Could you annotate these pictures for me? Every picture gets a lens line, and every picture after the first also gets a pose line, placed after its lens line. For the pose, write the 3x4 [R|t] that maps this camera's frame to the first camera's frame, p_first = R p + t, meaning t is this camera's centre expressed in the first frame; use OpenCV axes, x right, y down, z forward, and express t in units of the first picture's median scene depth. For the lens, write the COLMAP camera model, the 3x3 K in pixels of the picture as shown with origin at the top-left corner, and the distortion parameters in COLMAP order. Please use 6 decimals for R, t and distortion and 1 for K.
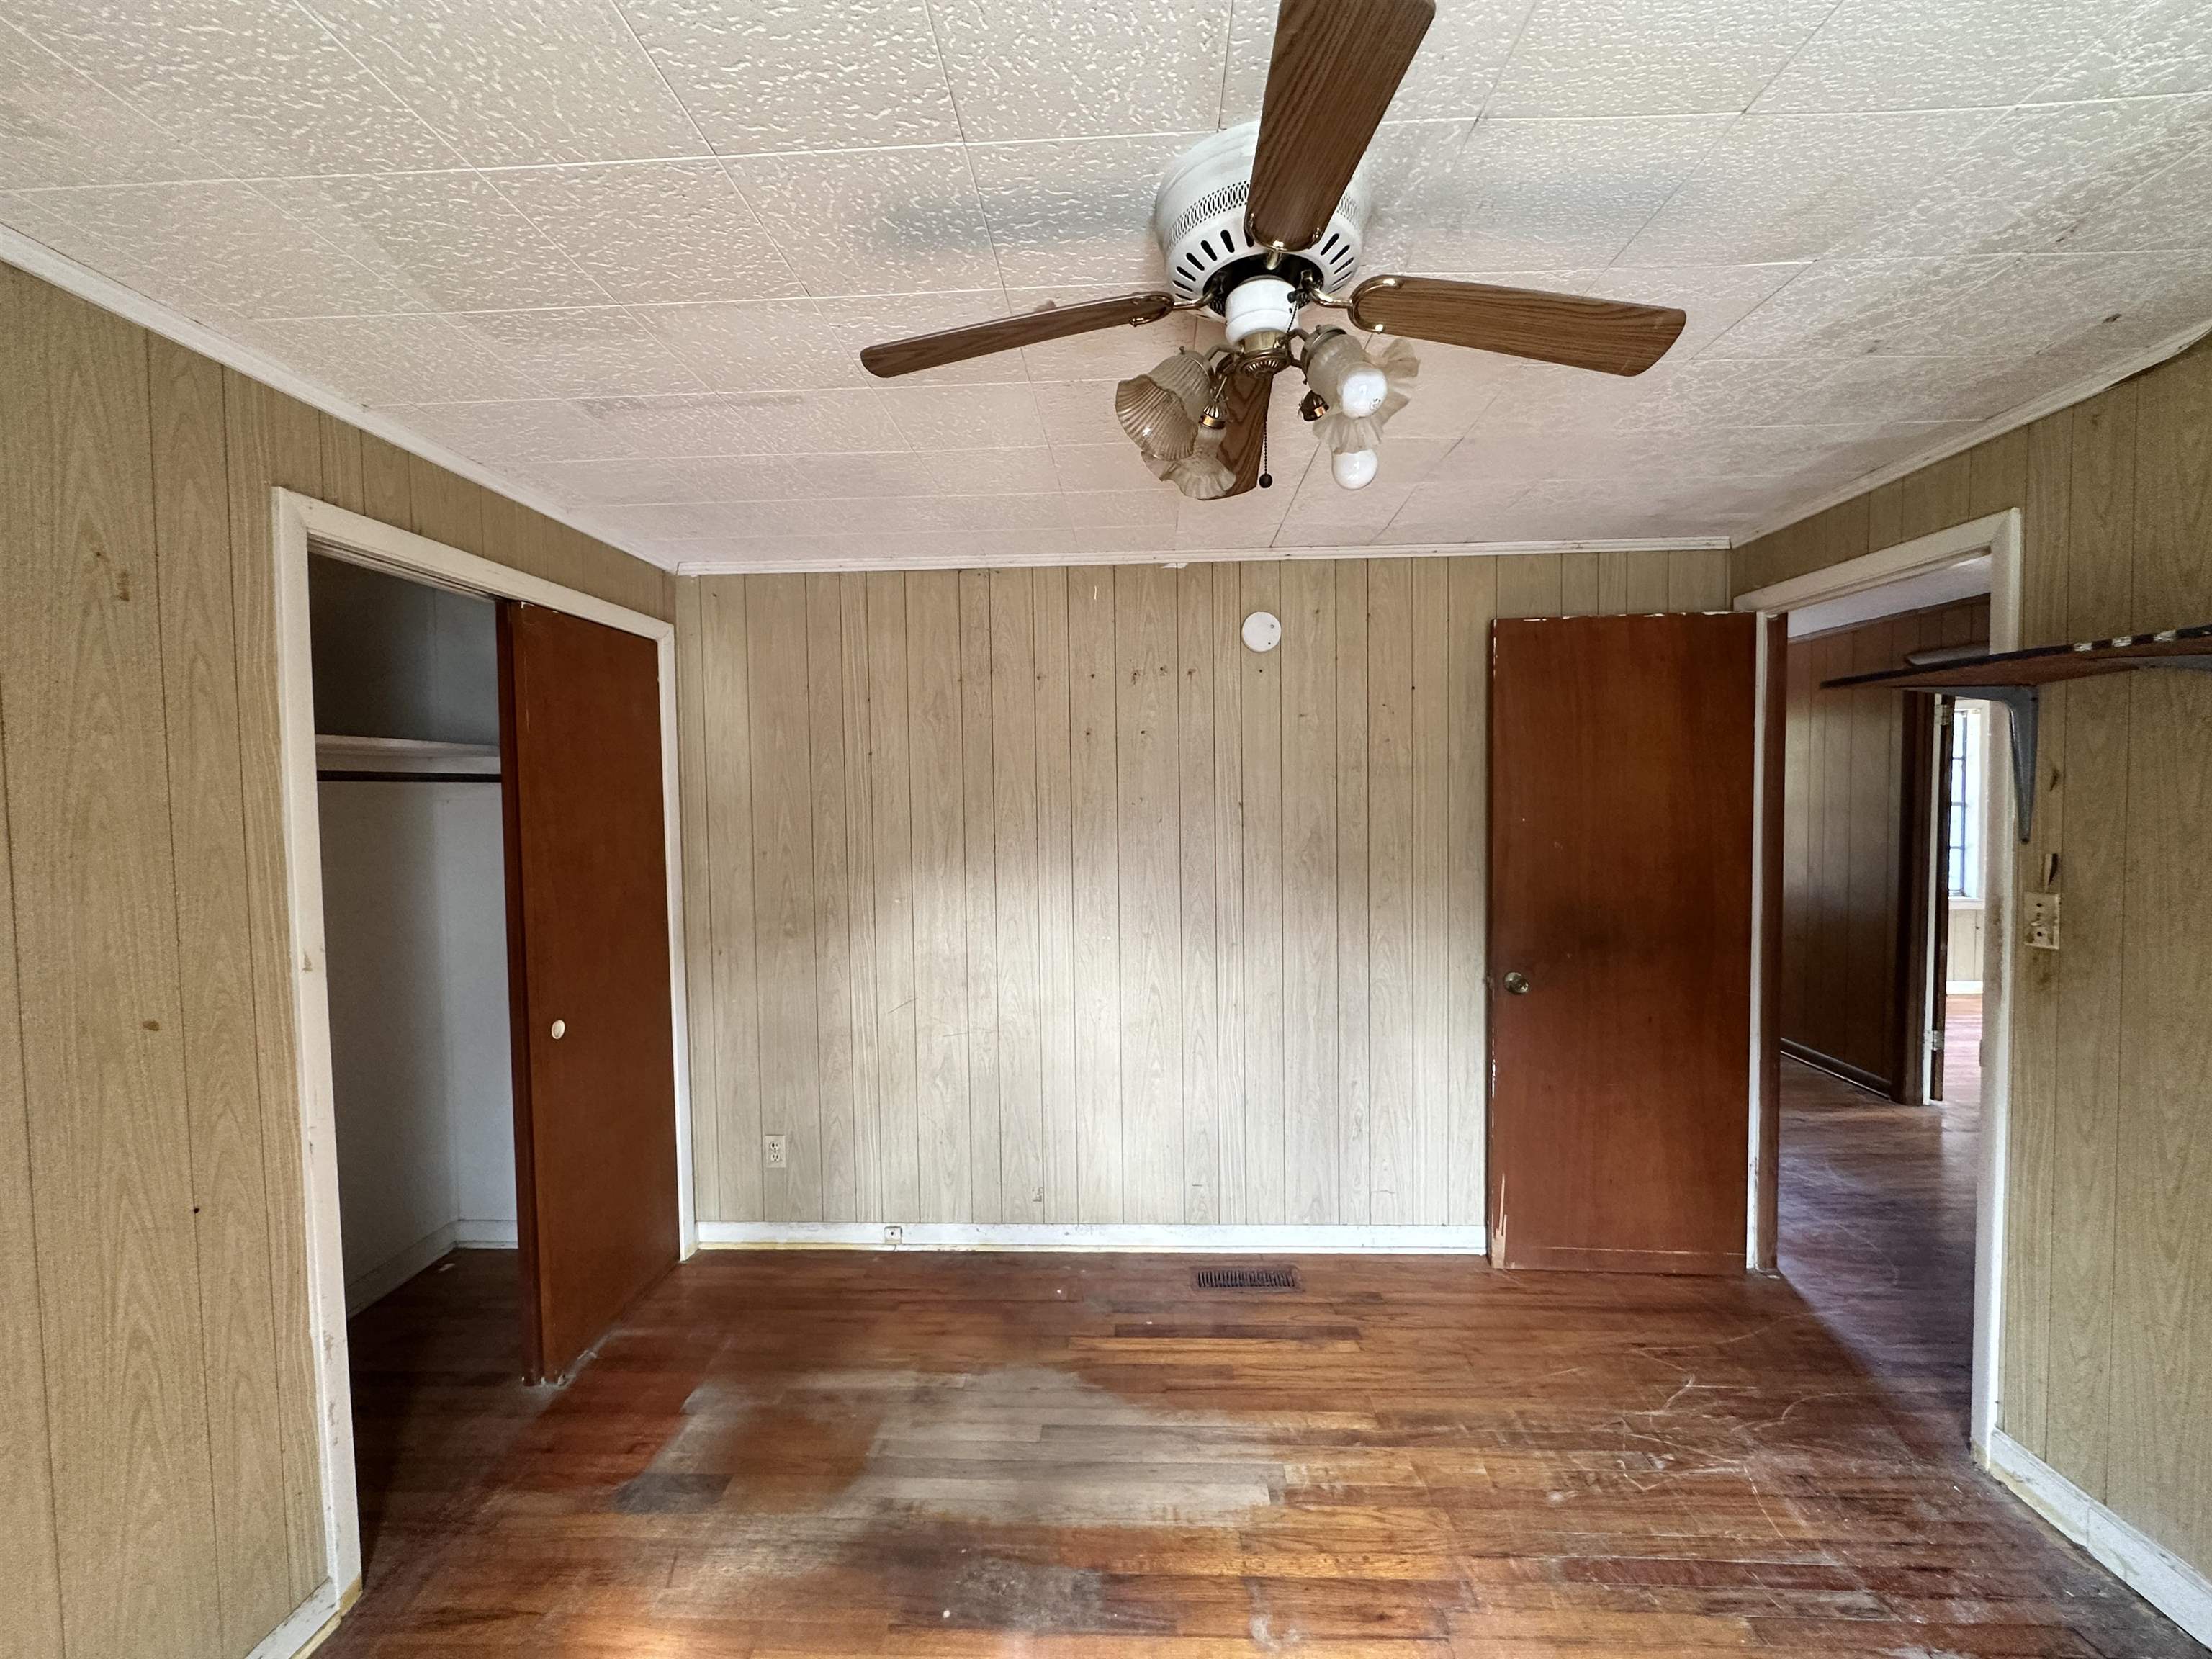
lens RADIAL K [[885.1, 0, 1108.7], [0, 885.1, 830.5], [0, 0, 1]] dist [-0.001538, -0.000520]
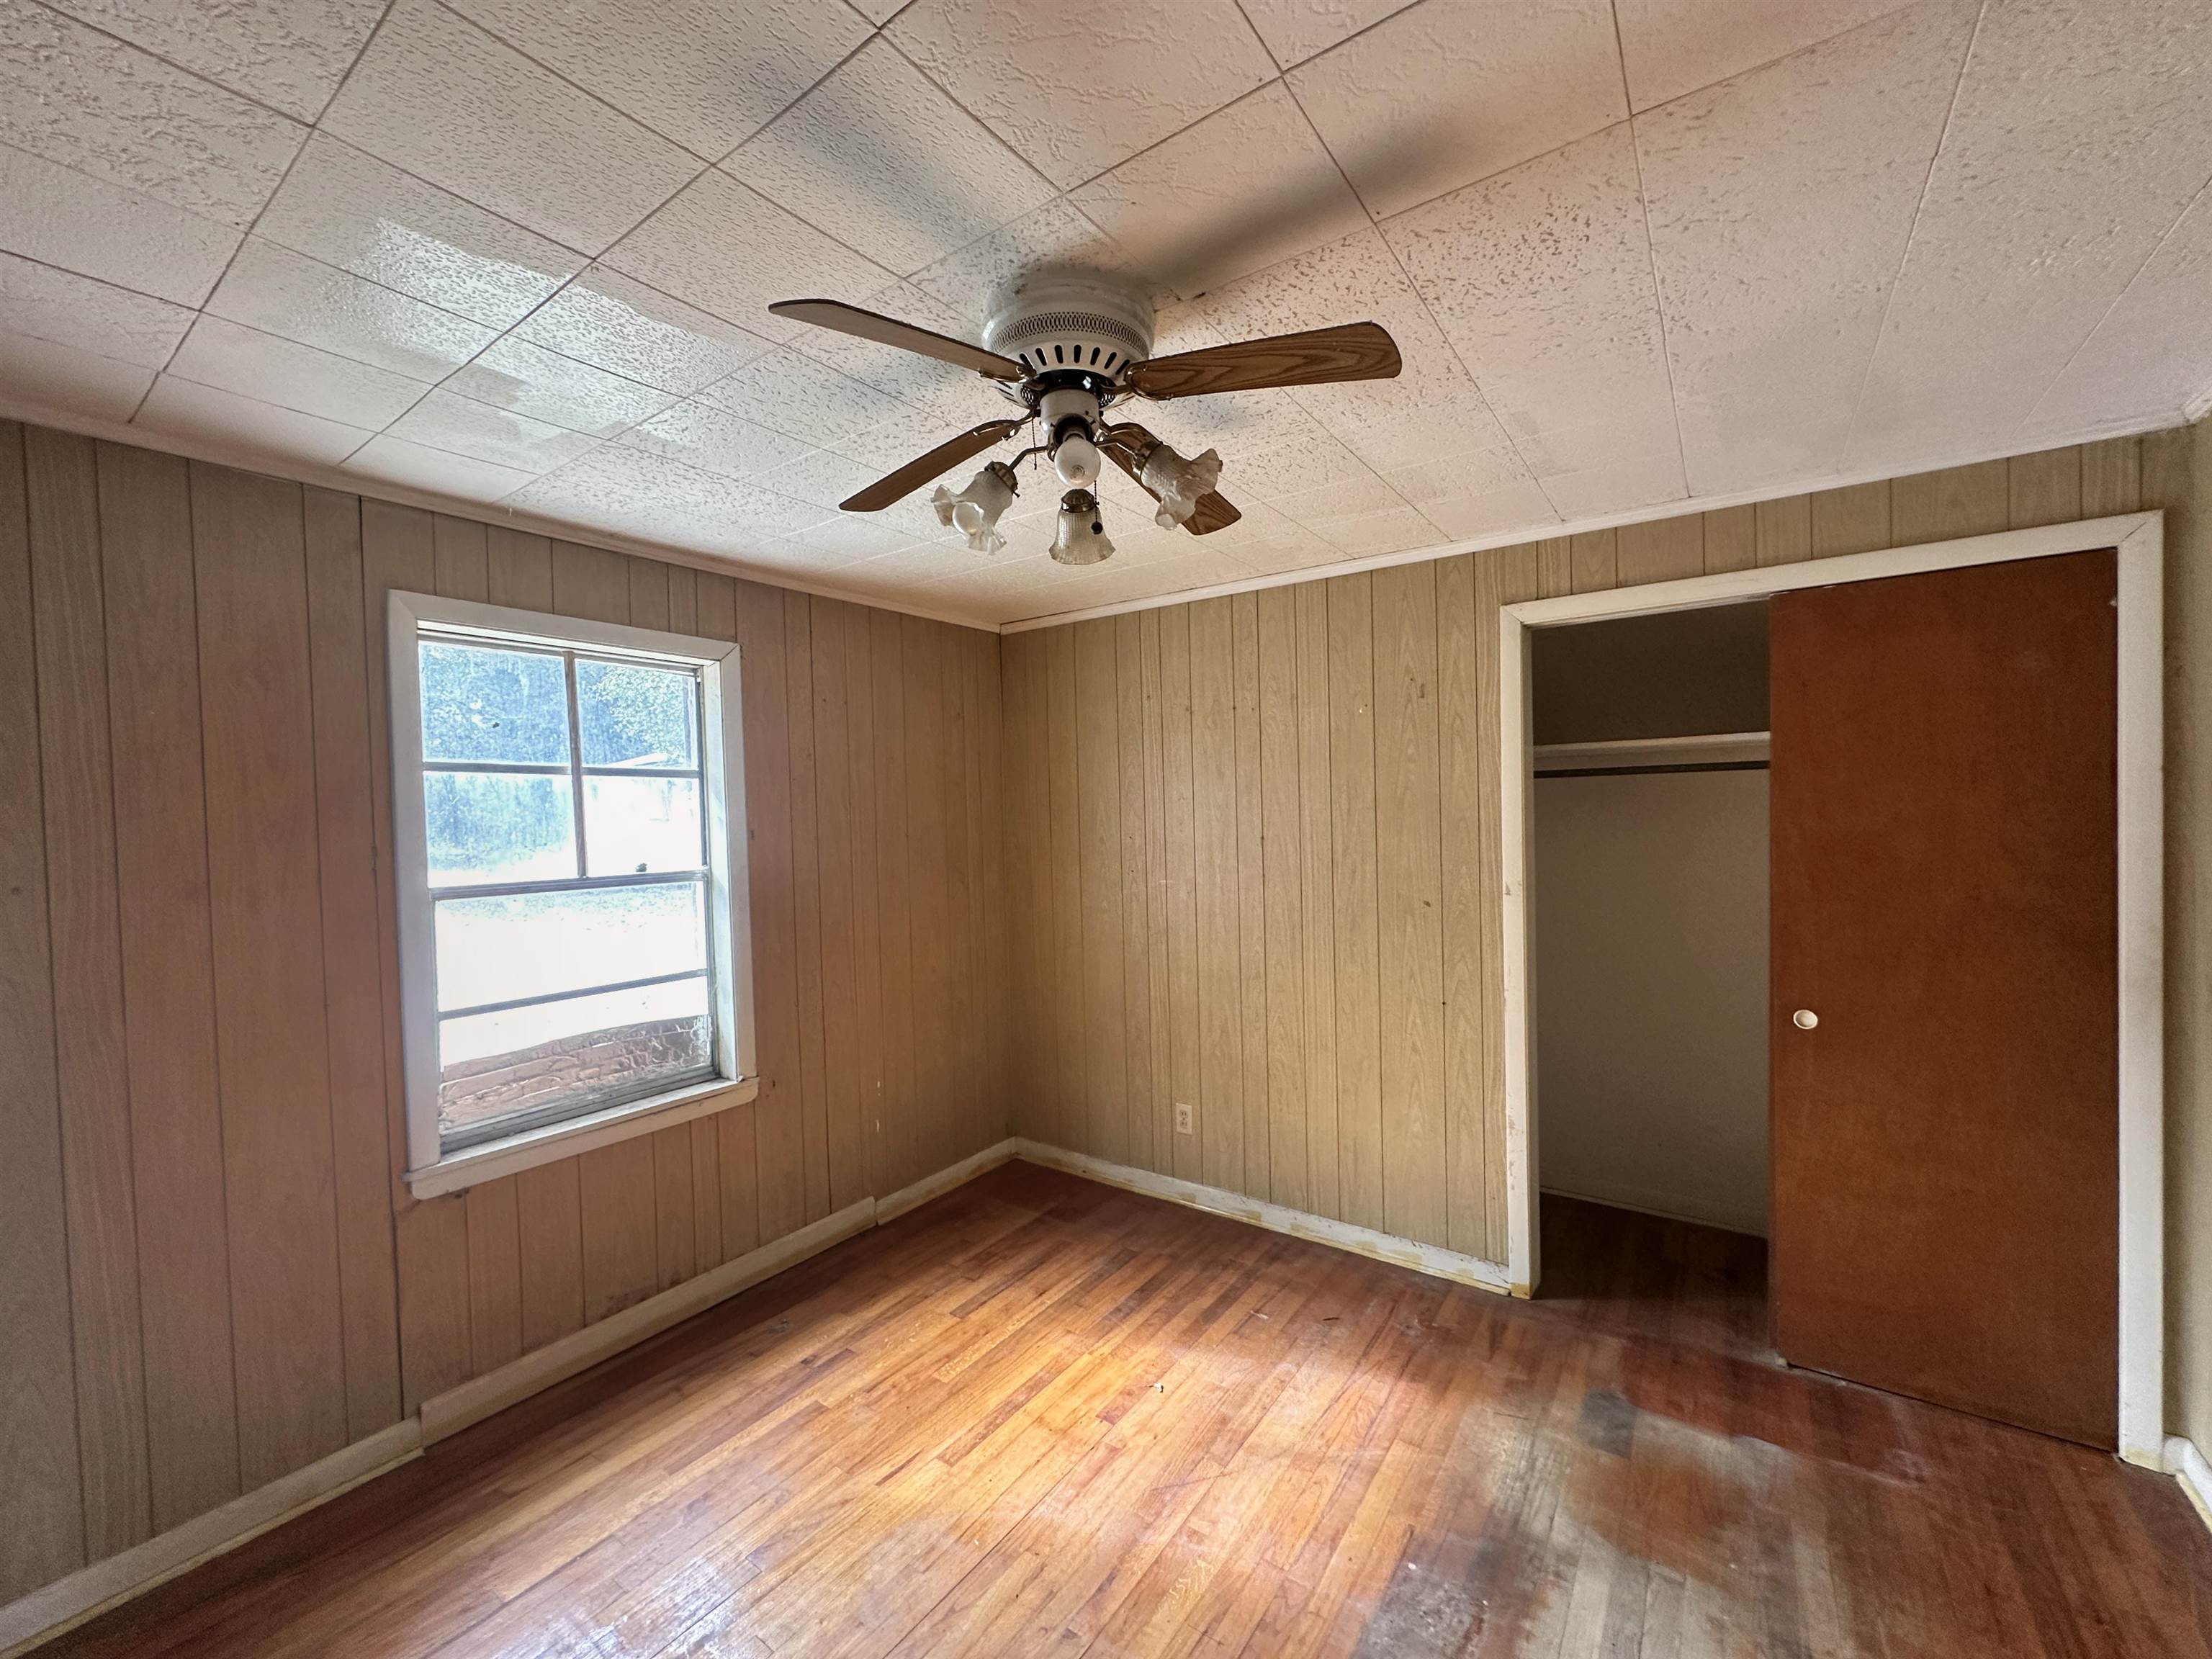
lens RADIAL K [[885.1, 0, 1107.2], [0, 885.1, 831.8], [0, 0, 1]] dist [-0.001538, -0.000520]
pose [[-0.547198, 0.048136, -0.835618, 0.833547], [-0.003845, 0.998190, 0.060019, -0.052488], [0.836995, 0.036055, -0.546022, 1.205475]]
